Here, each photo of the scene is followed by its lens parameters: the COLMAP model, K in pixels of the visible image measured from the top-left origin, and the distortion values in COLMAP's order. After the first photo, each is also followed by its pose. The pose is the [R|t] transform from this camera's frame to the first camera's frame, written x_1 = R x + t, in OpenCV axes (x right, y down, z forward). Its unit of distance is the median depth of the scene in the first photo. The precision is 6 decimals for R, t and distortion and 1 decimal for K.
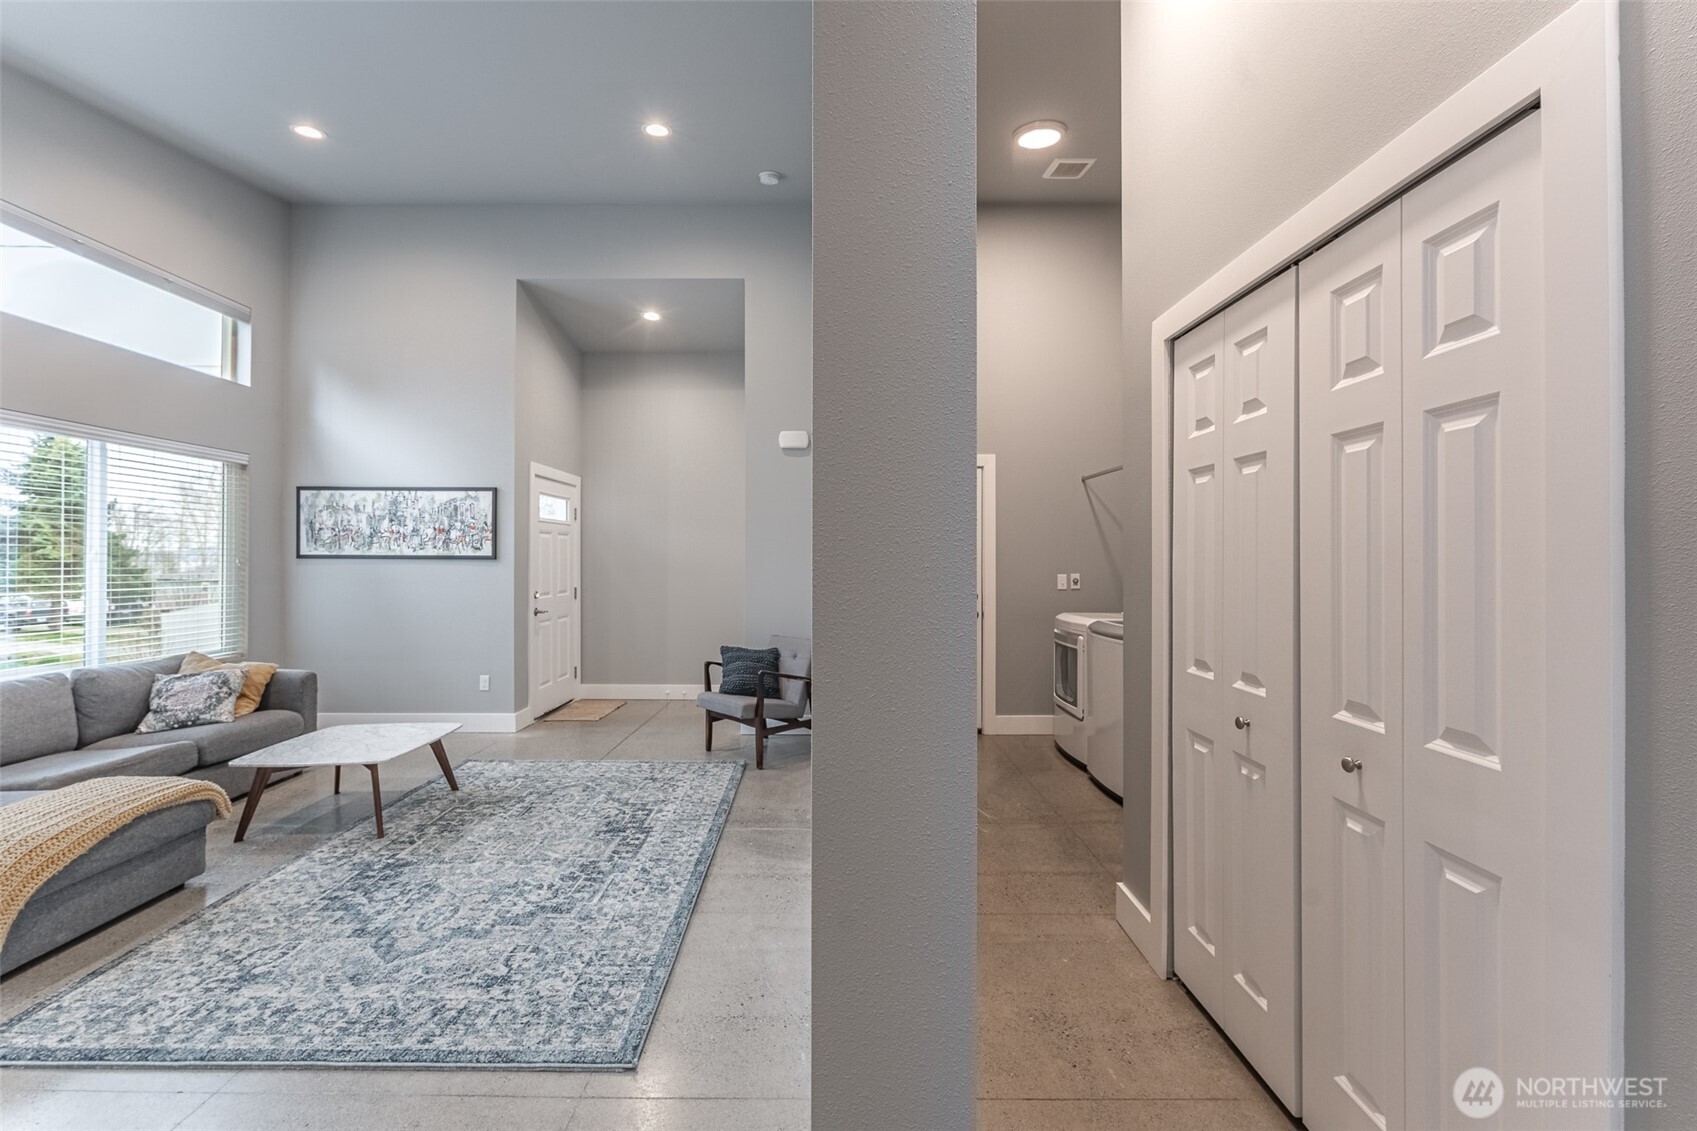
lens RADIAL K [[698.5, 0, 824.4], [0, 698.5, 553.4], [0, 0, 1]] dist [-0.002864, 0.001173]
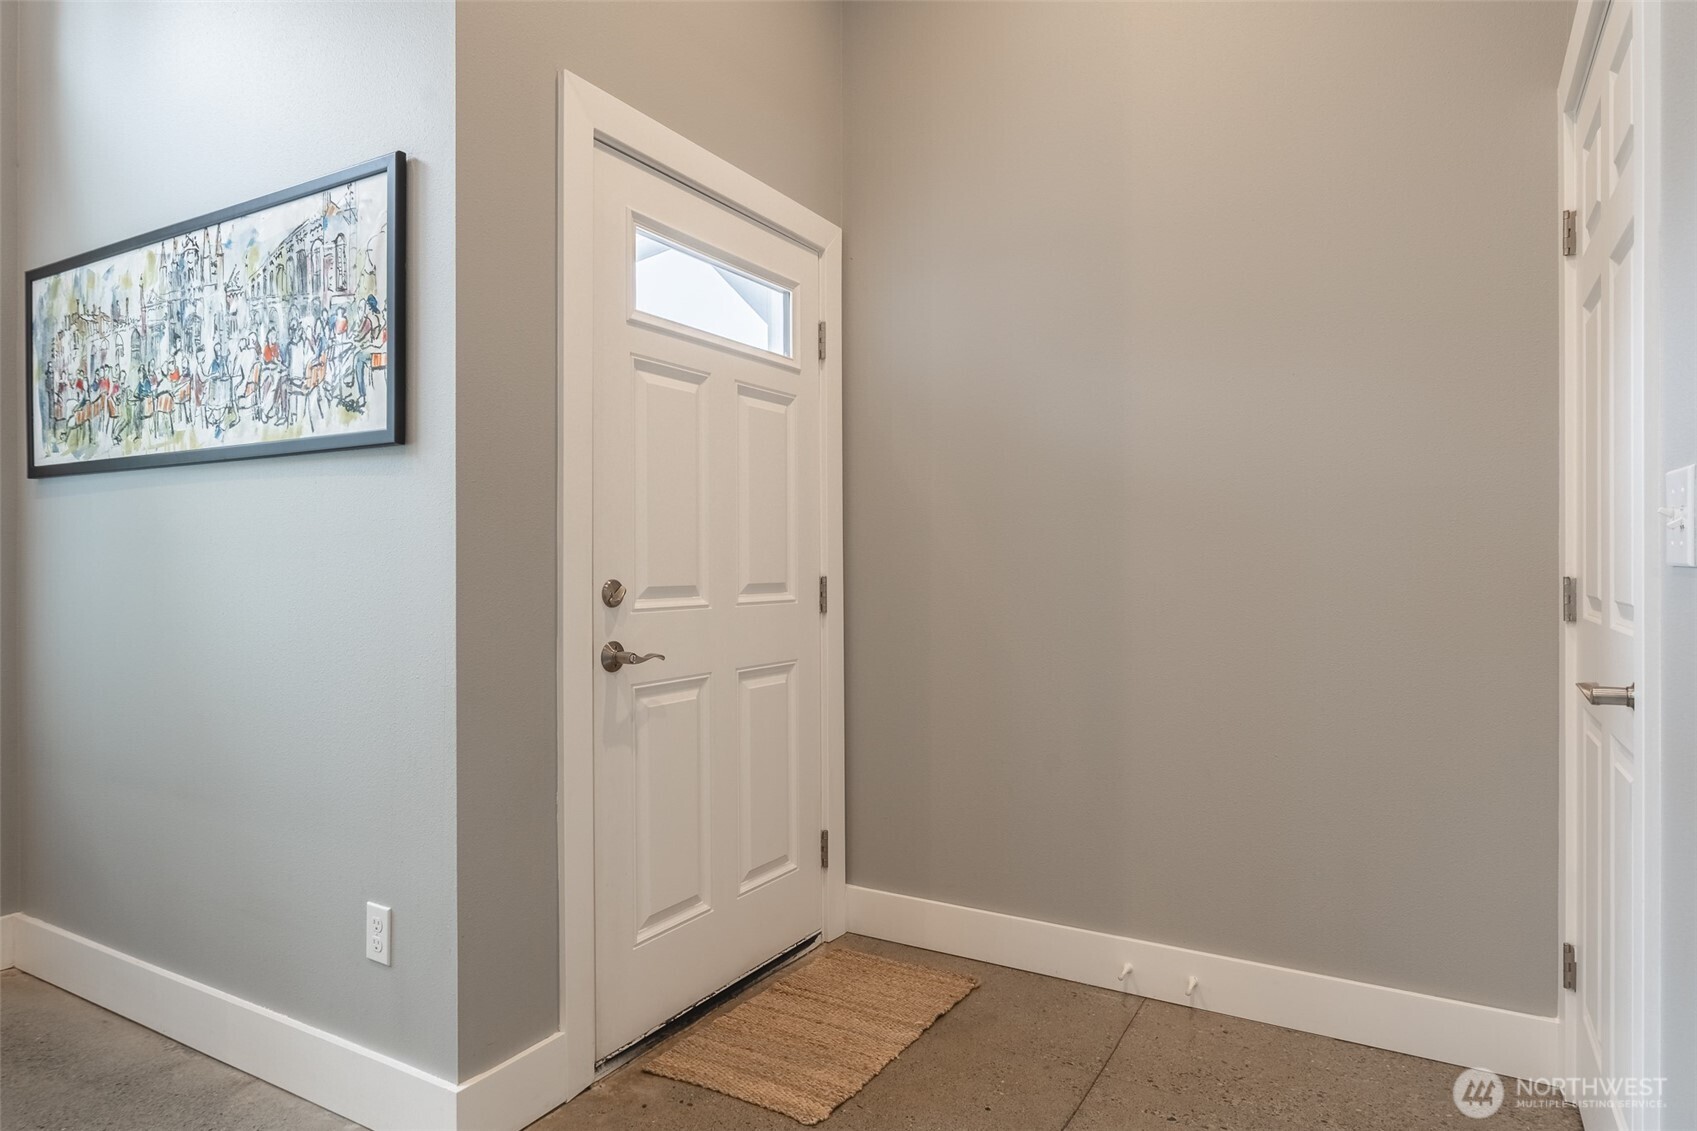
lens RADIAL K [[991.1, 0, 850.9], [0, 991.1, 561.2], [0, 0, 1]] dist [0.000616, -0.001104]
pose [[0.869754, -0.006882, -0.493438, -0.186101], [0.008695, 0.999961, 0.001381, 0.059884], [0.493409, -0.005492, 0.869780, 0.906134]]
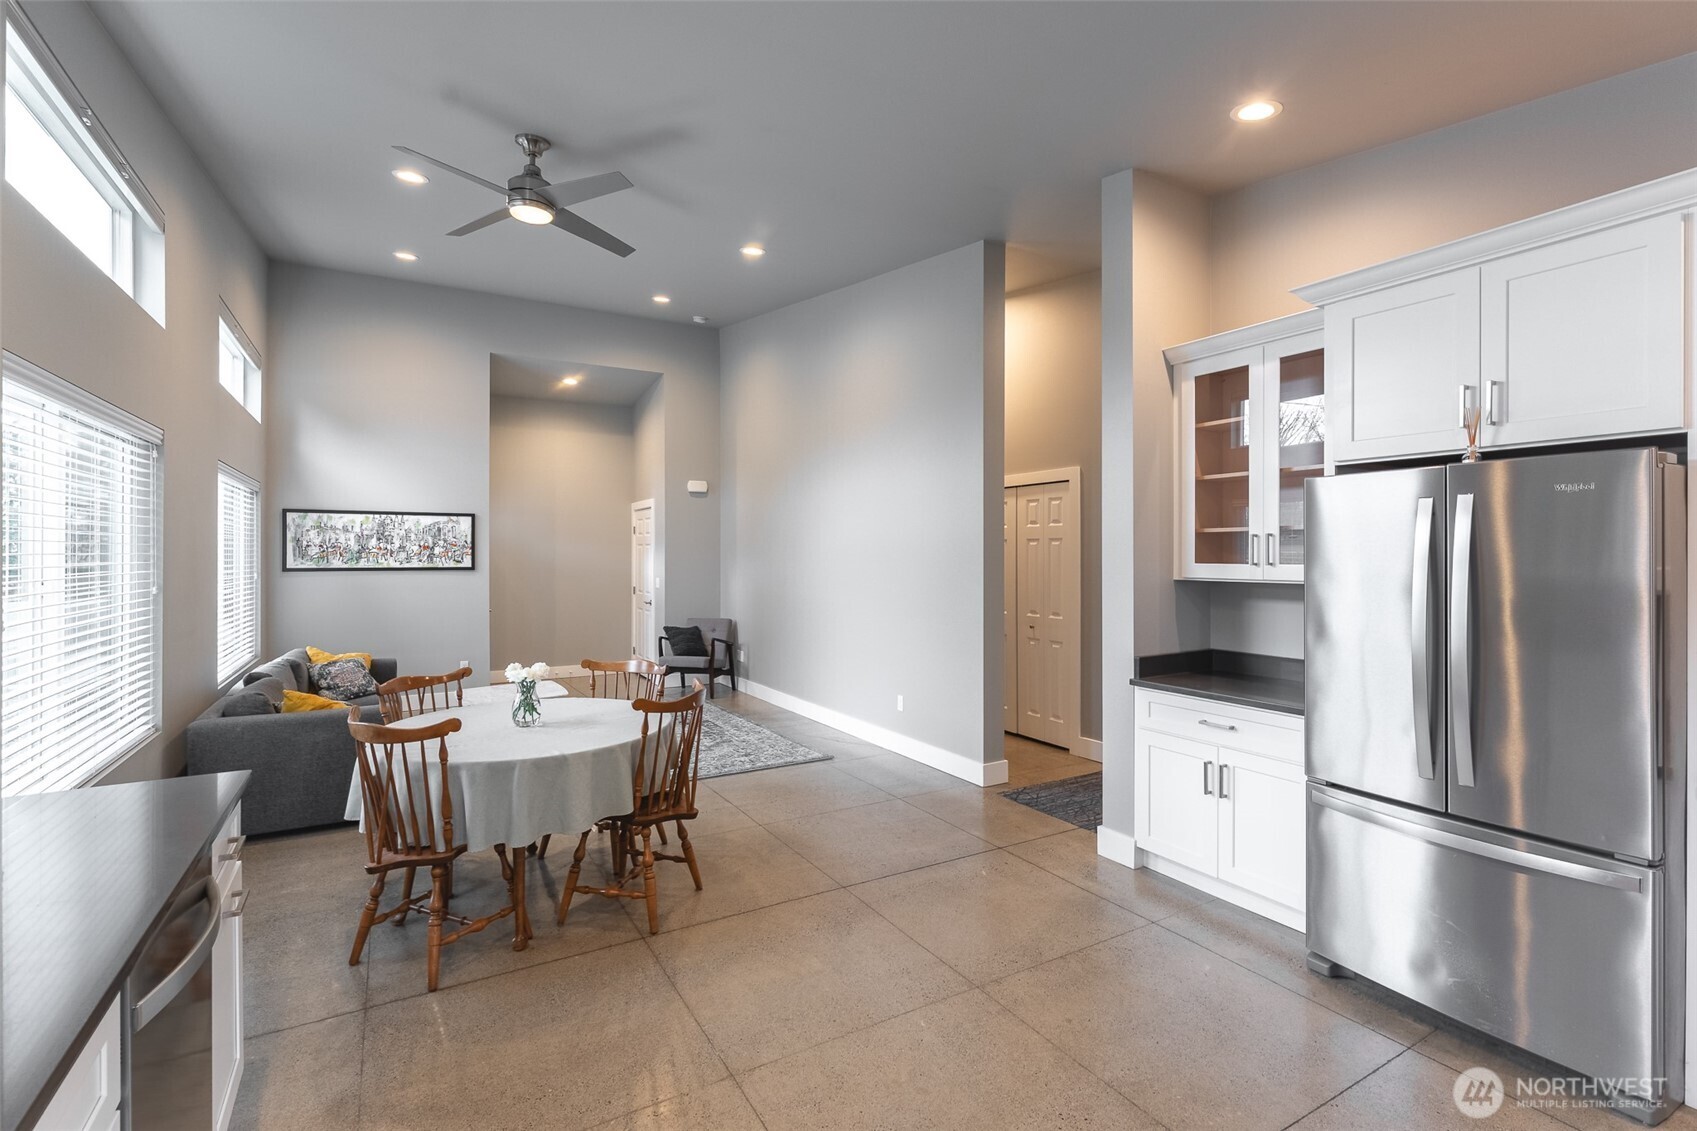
lens RADIAL K [[768.0, 0, 842.2], [0, 768.0, 556.0], [0, 0, 1]] dist [-0.002030, 0.002953]
pose [[0.857181, -0.004084, 0.514999, -0.724783], [-0.002088, 0.999933, 0.011406, -0.040625], [-0.515011, -0.010853, 0.857115, -0.652067]]
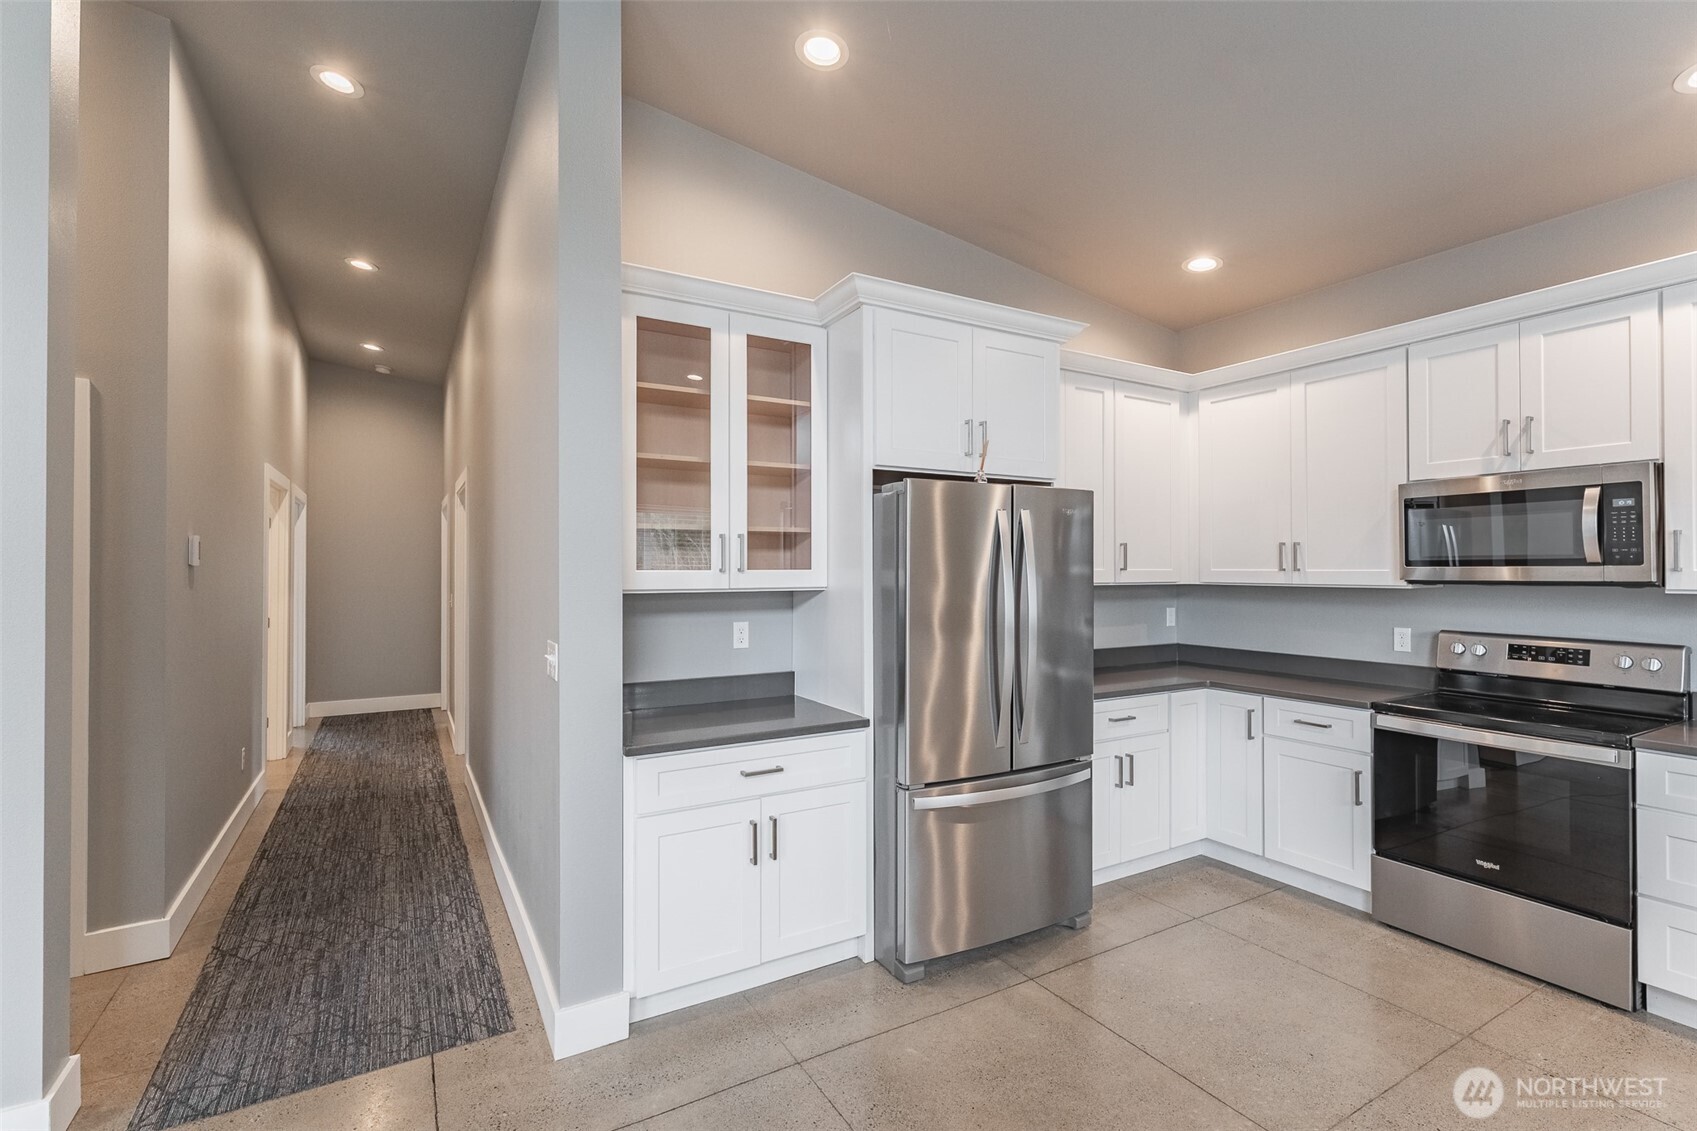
lens RADIAL K [[768.0, 0, 854.5], [0, 768.0, 562.6], [0, 0, 1]] dist [-0.002030, 0.002953]
pose [[-0.517027, 0.000111, 0.855969, -0.585159], [-0.009223, 0.999941, -0.005701, -0.028797], [-0.855919, -0.010842, -0.516995, 0.005698]]
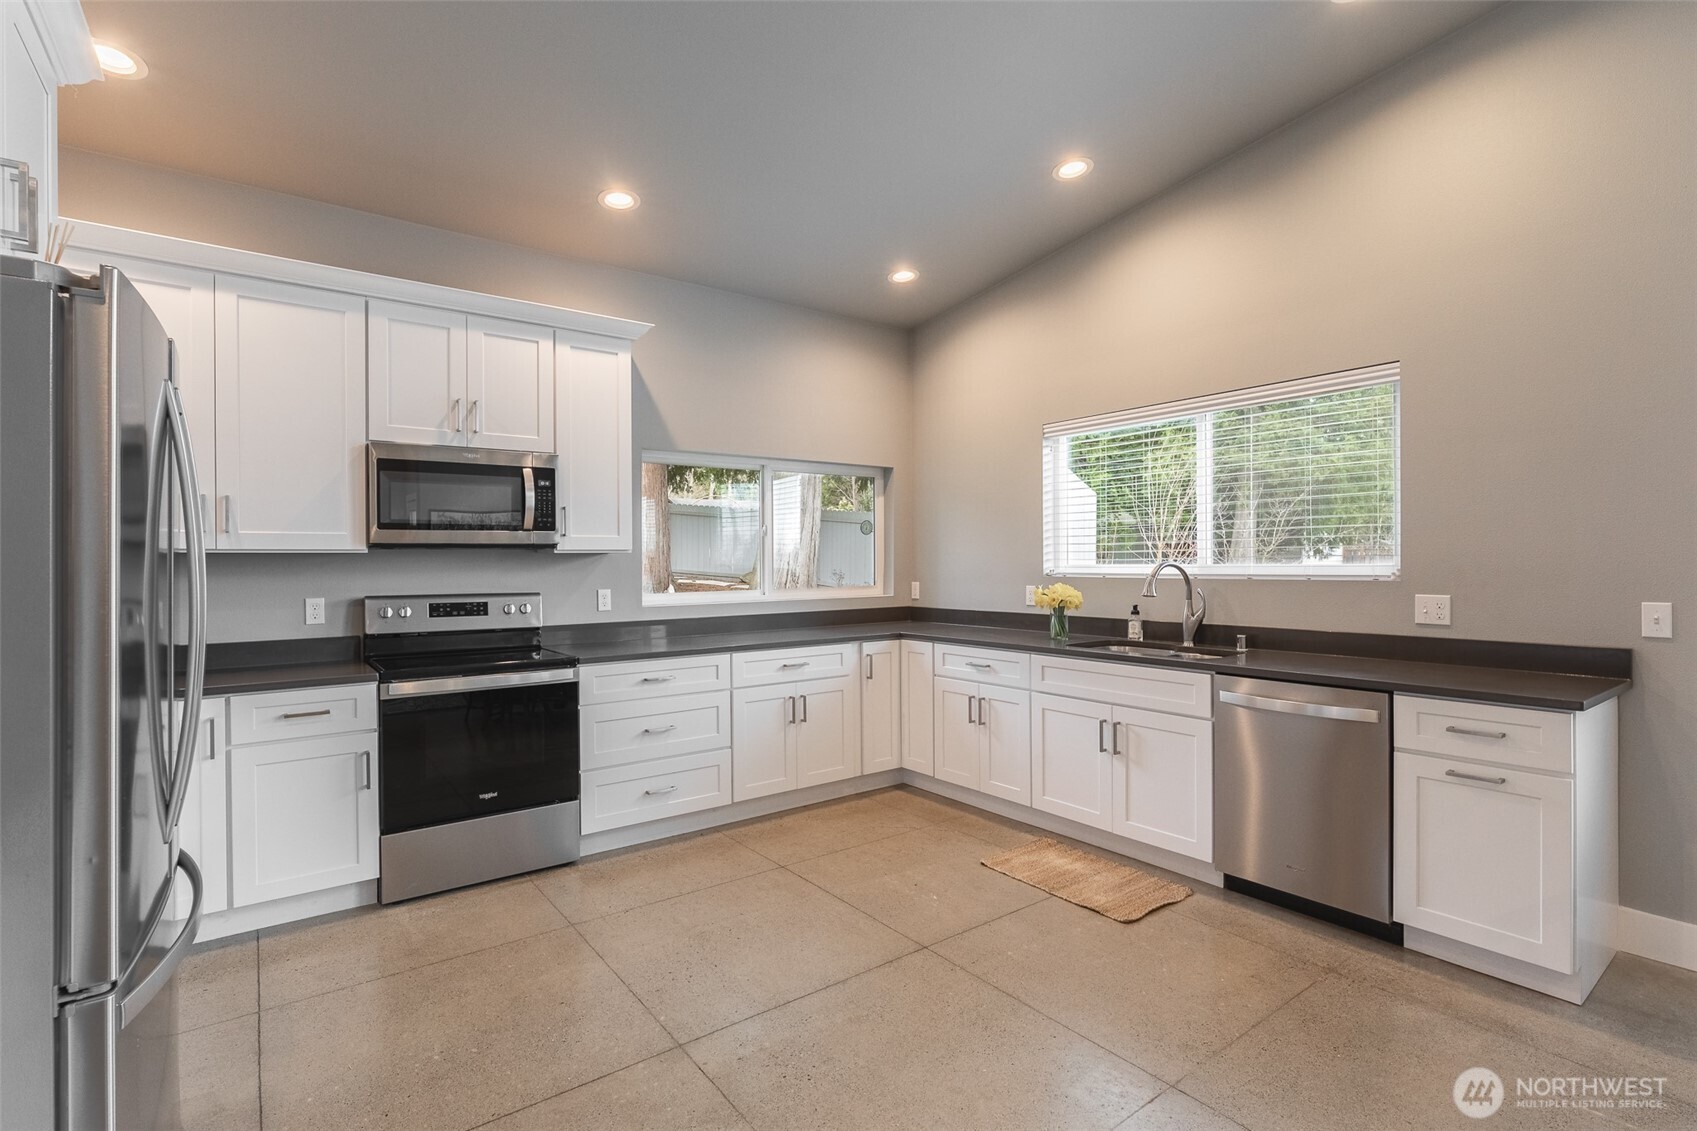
lens RADIAL K [[808.7, 0, 848.2], [0, 808.7, 558.1], [0, 0, 1]] dist [0.000757, -0.000871]
pose [[-0.796771, -0.001203, -0.604280, -0.133731], [0.008646, 0.999873, -0.013391, 0.005621], [0.604220, -0.015894, -0.796659, 0.025972]]
